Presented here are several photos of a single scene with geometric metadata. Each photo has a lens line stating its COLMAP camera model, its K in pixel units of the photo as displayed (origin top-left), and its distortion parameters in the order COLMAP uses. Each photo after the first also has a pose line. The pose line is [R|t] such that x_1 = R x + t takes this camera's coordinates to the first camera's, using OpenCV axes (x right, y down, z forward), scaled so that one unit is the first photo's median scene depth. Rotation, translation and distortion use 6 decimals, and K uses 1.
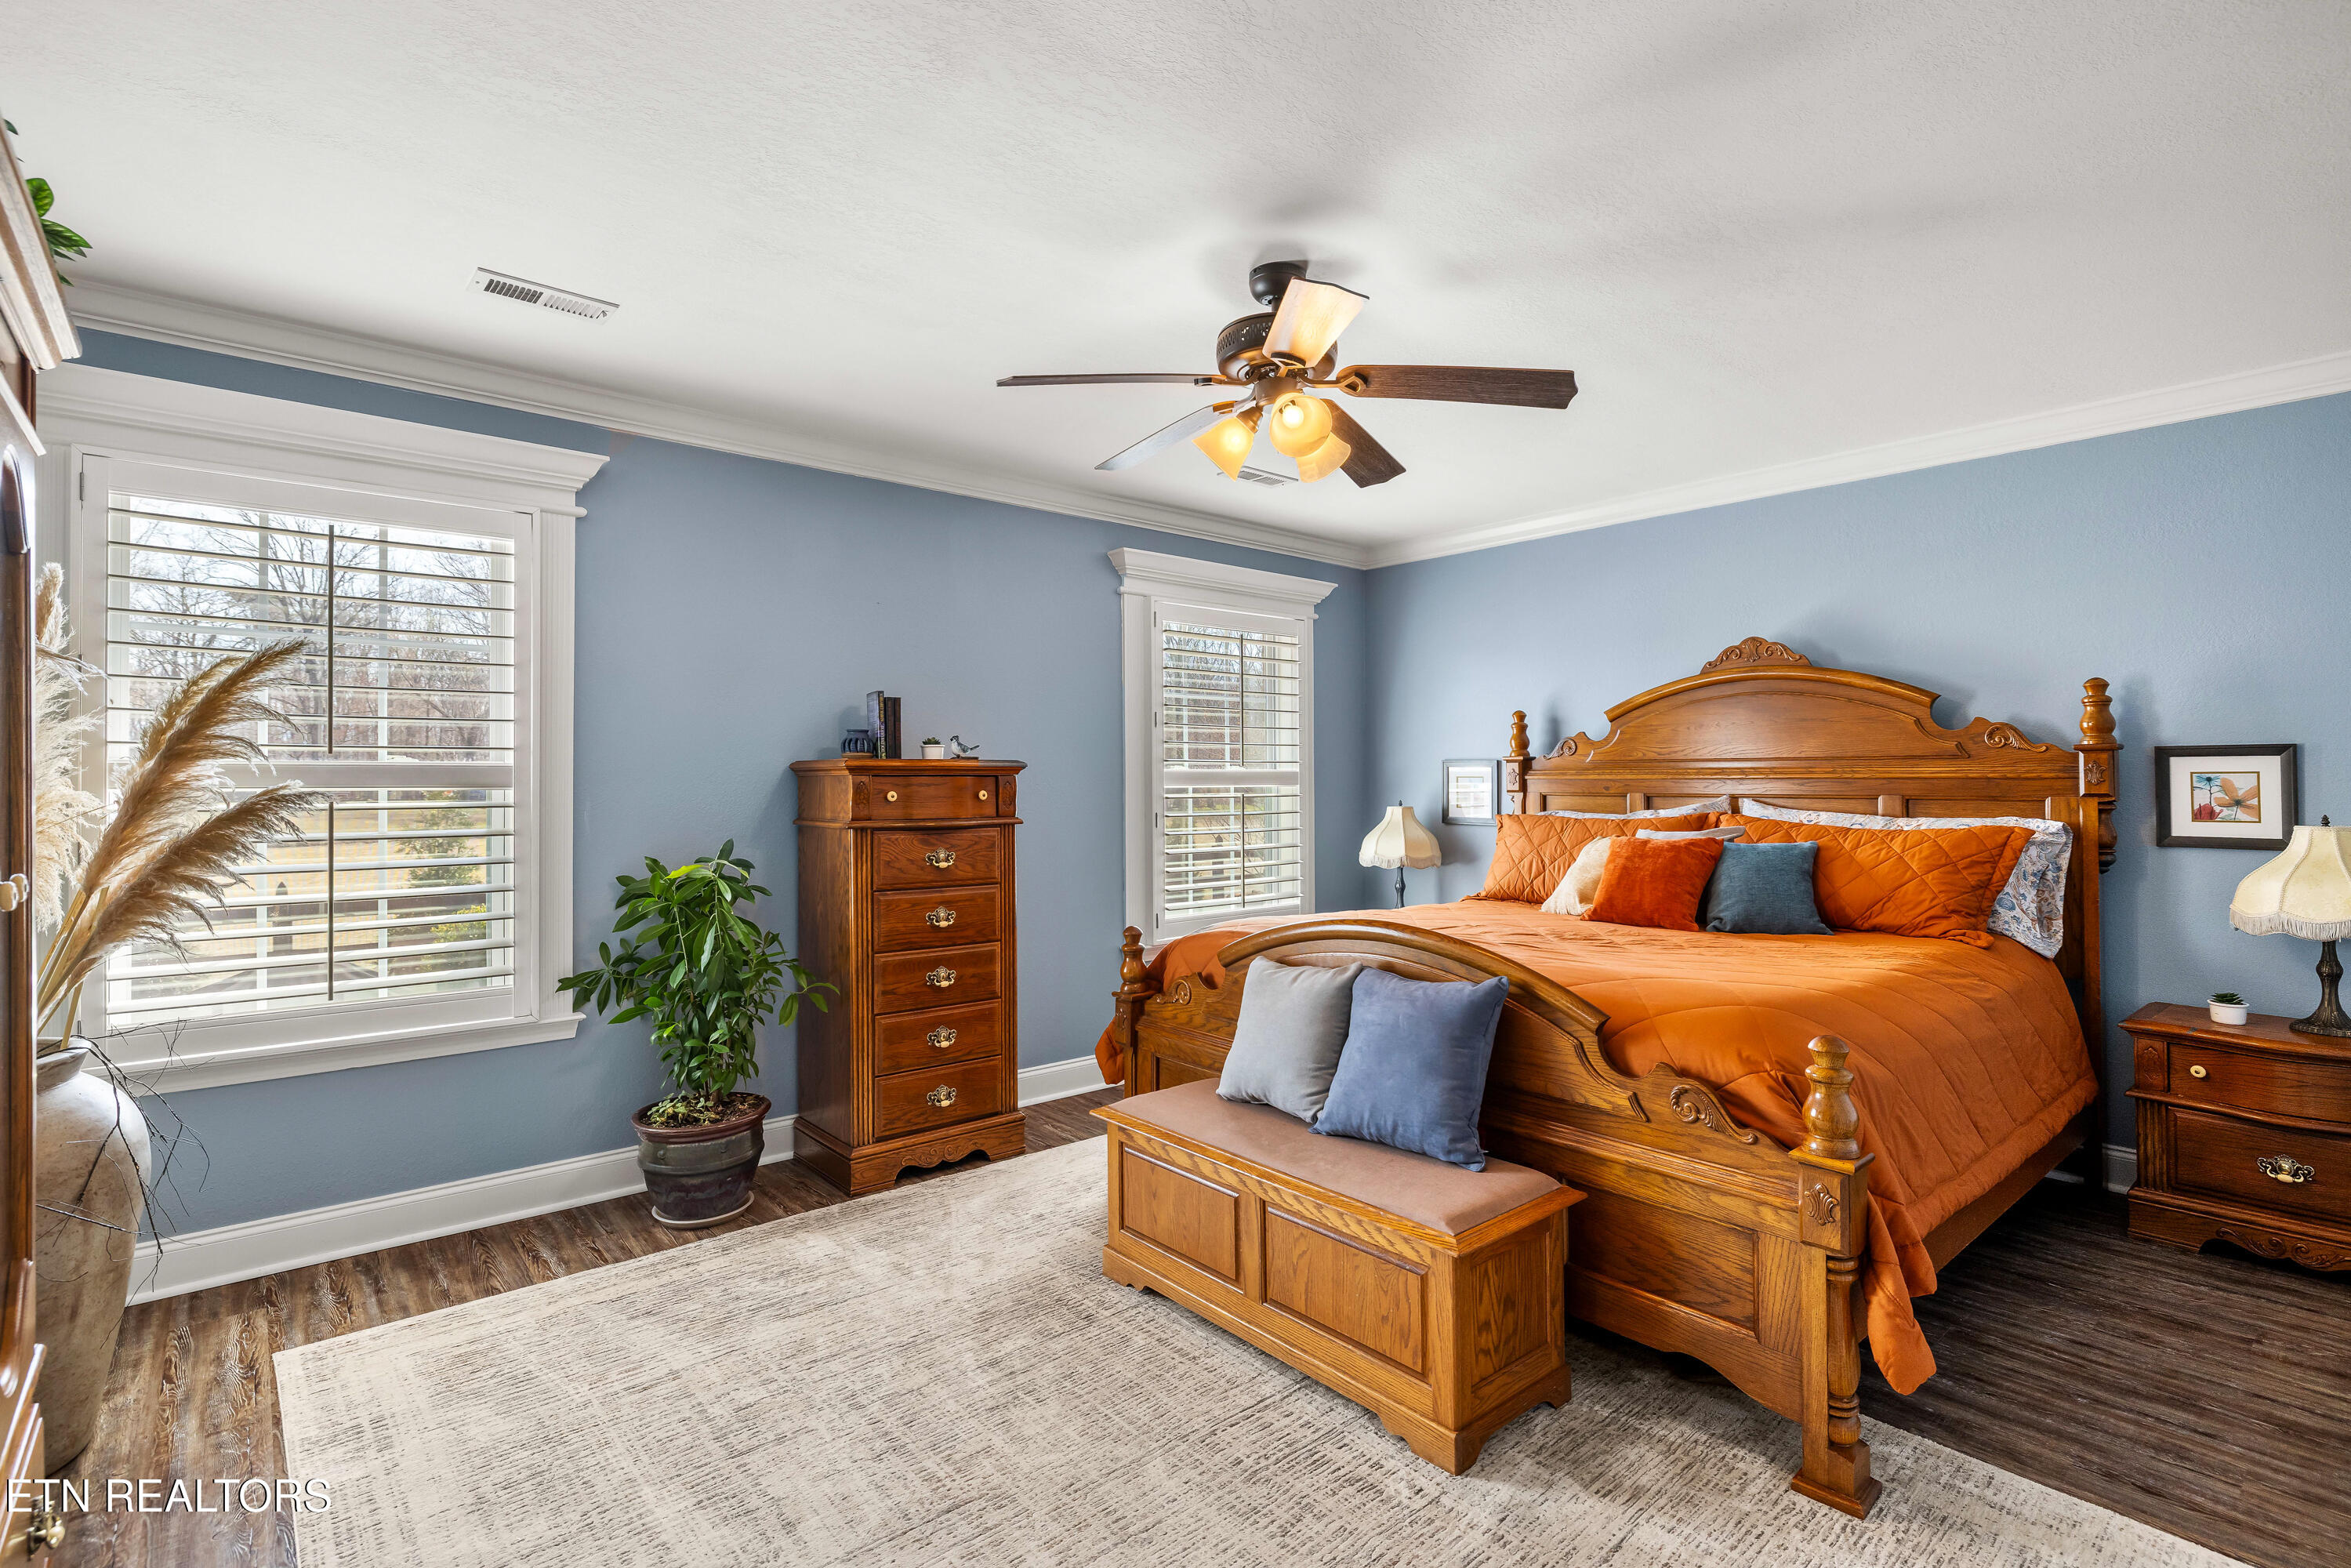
lens RADIAL K [[1118.0, 0, 1184.8], [0, 1118.0, 798.8], [0, 0, 1]] dist [0.000918, 0.000028]
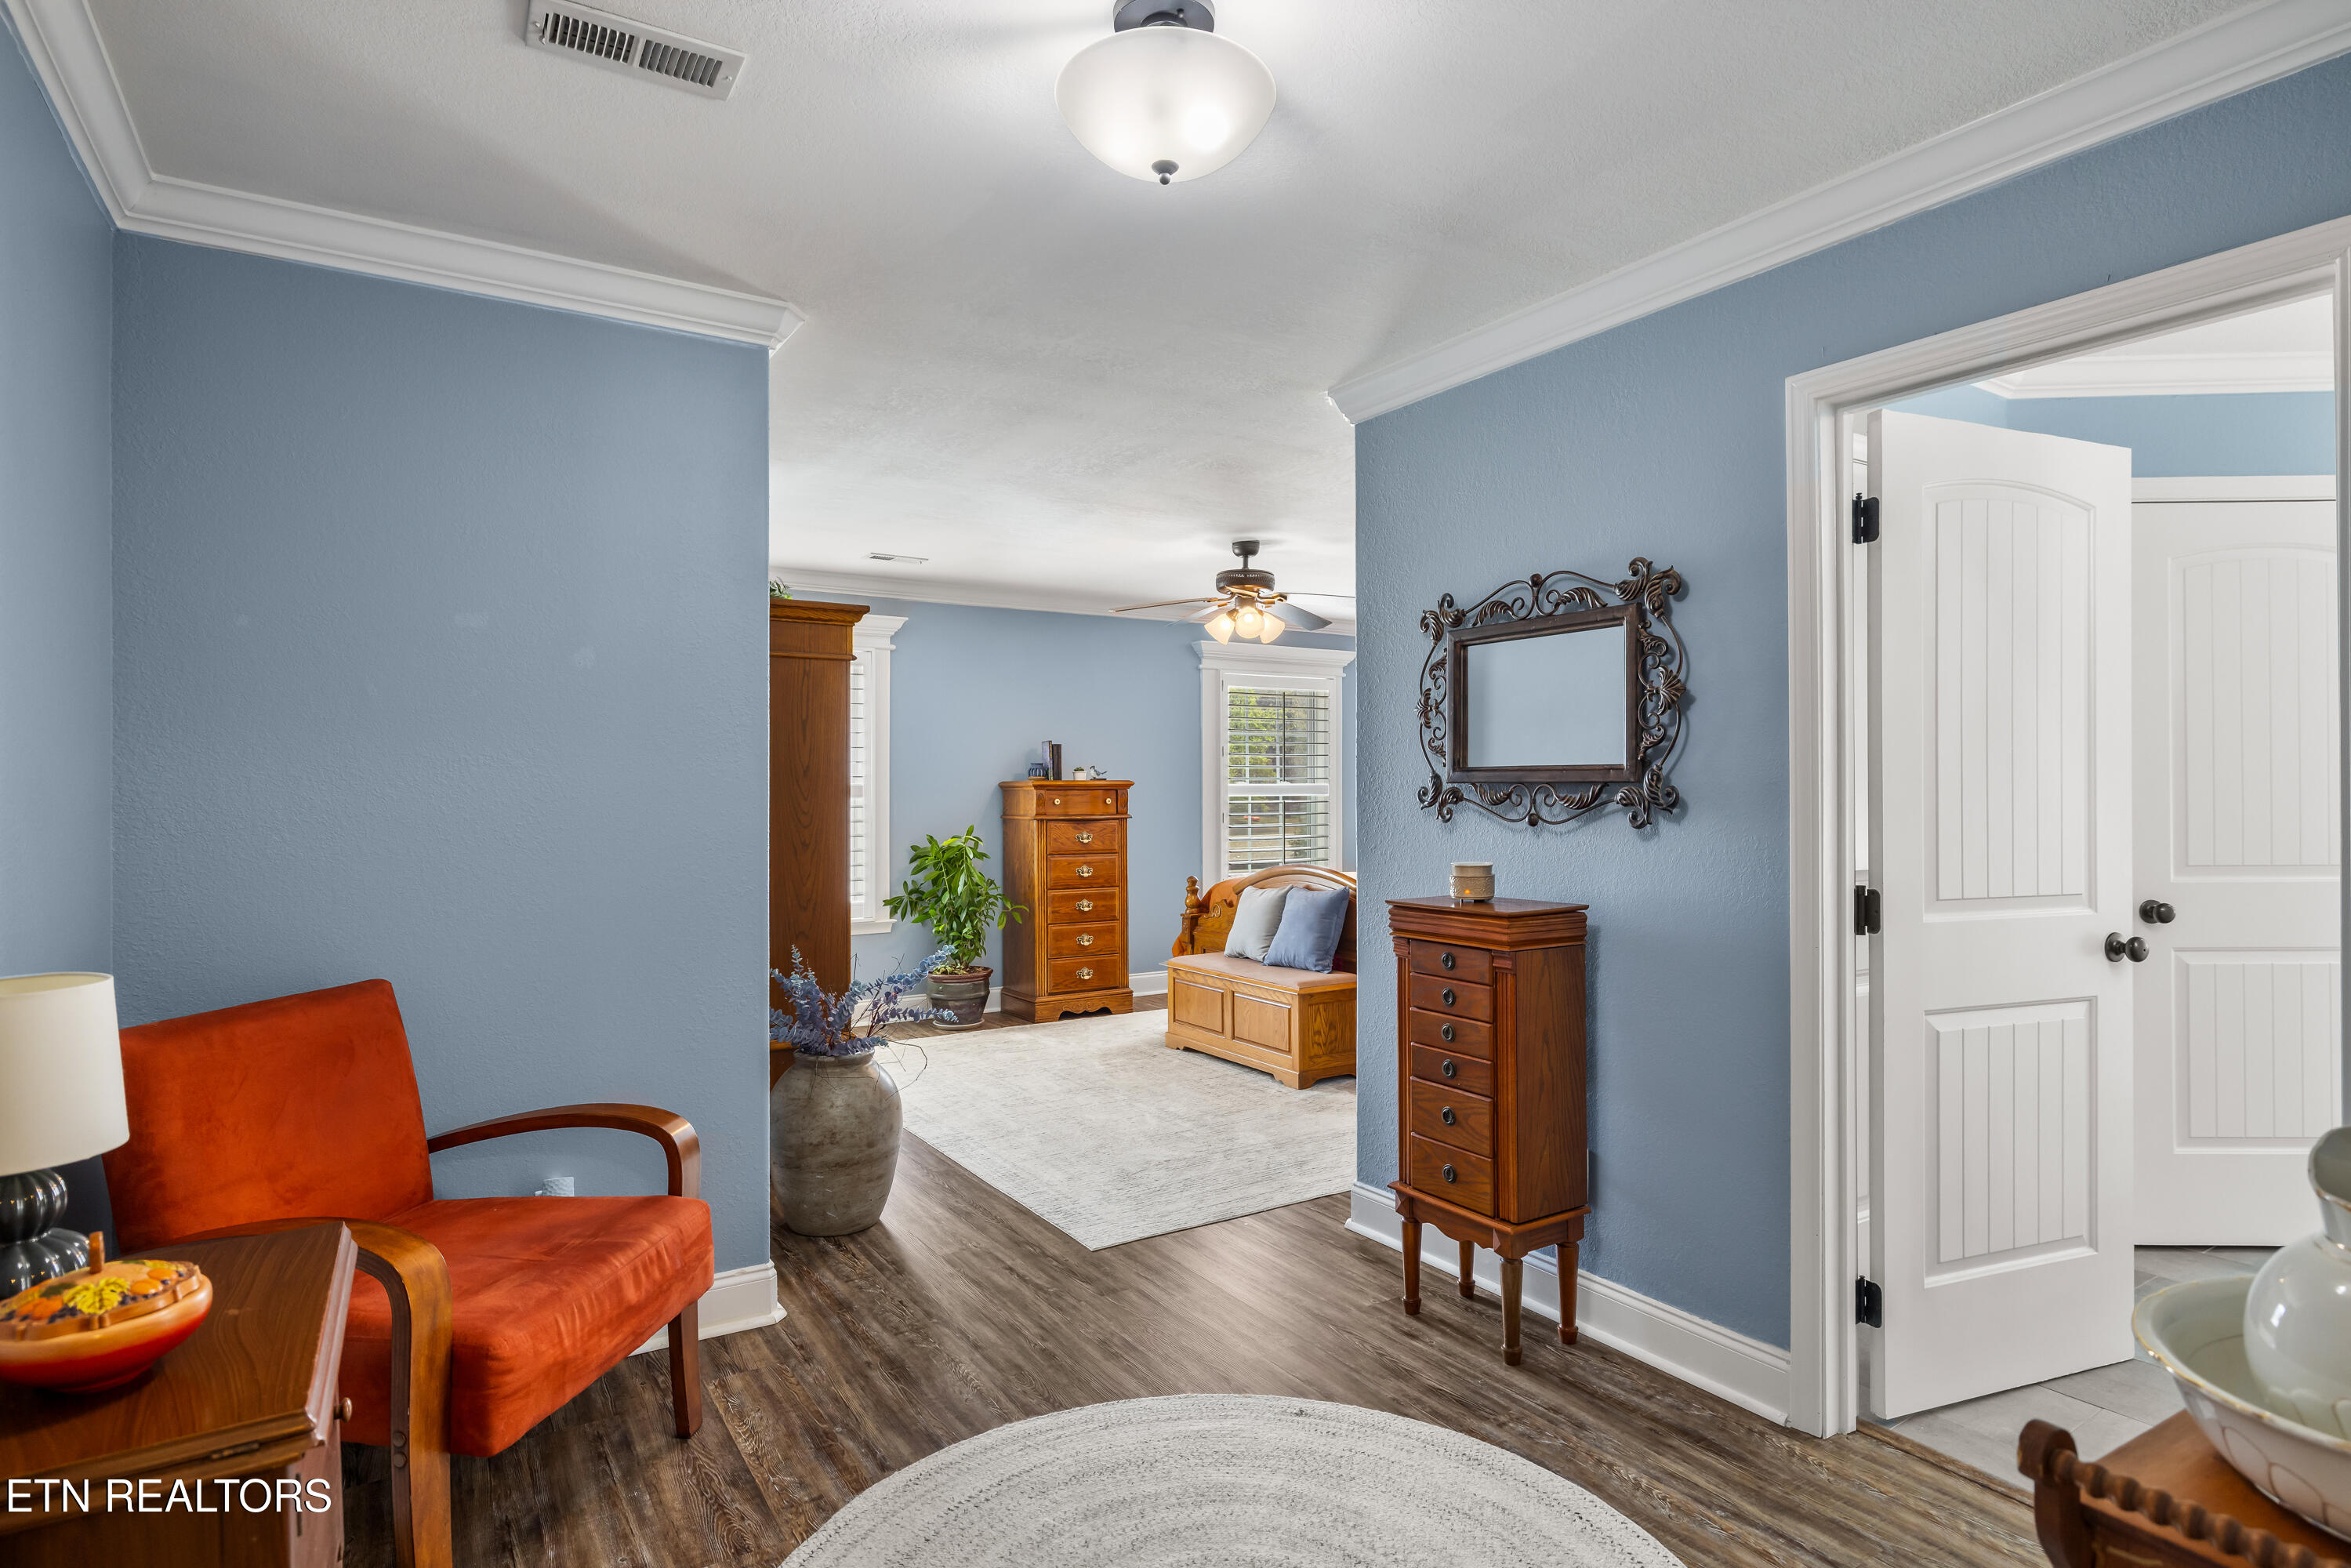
lens RADIAL K [[1232.6, 0, 1171.6], [0, 1232.6, 785.0], [0, 0, 1]] dist [-0.005405, -0.000696]
pose [[0.989171, -0.004472, -0.146696, 0.205104], [0.001735, 0.999822, -0.018781, 0.008433], [0.146754, 0.018323, 0.989003, -0.910383]]
